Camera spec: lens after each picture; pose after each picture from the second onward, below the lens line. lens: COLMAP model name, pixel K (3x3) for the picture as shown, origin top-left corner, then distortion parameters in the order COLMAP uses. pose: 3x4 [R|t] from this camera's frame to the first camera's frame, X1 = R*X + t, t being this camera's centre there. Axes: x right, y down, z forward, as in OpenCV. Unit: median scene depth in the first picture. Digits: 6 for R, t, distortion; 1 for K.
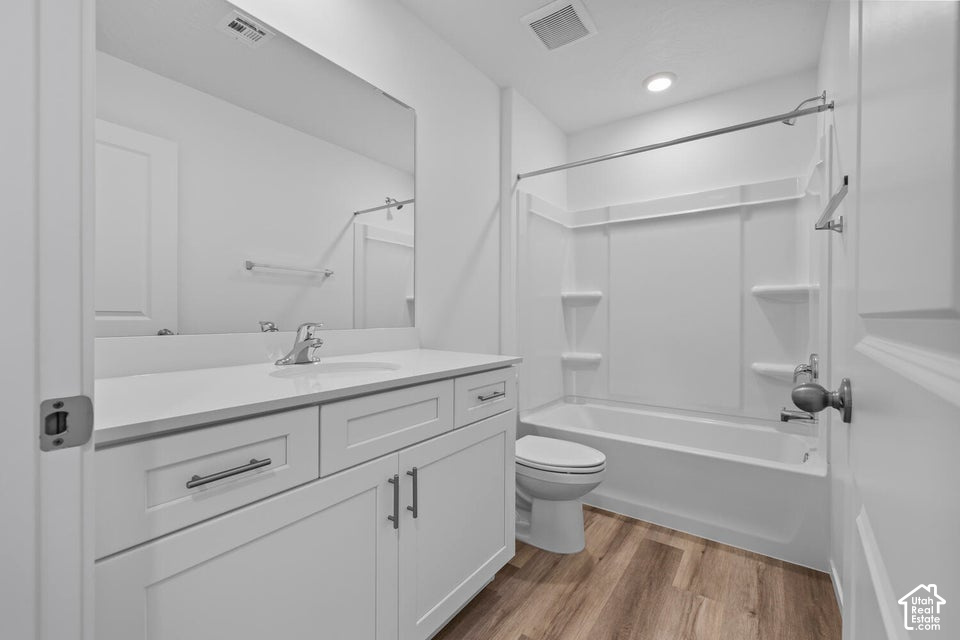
lens RADIAL K [[405.8, 0, 476.4], [0, 405.8, 316.4], [0, 0, 1]] dist [0.002354, 0.000337]
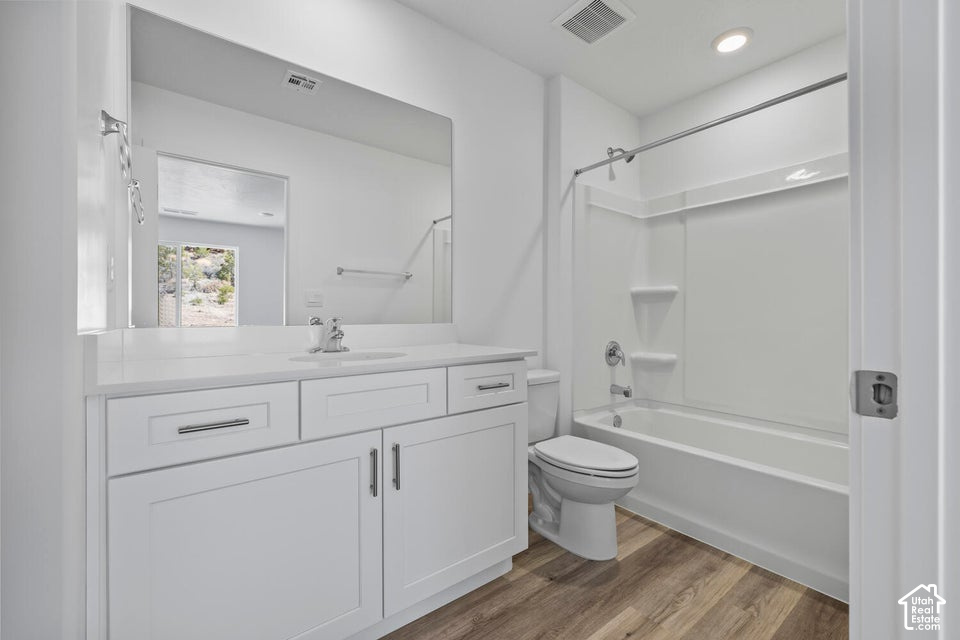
lens RADIAL K [[405.8, 0, 476.4], [0, 405.8, 316.4], [0, 0, 1]] dist [0.002354, 0.000337]
pose [[0.958620, -0.004393, -0.284656, 0.166360], [0.002042, 0.999961, -0.008554, 0.016914], [0.284683, 0.007619, 0.958591, 0.006542]]
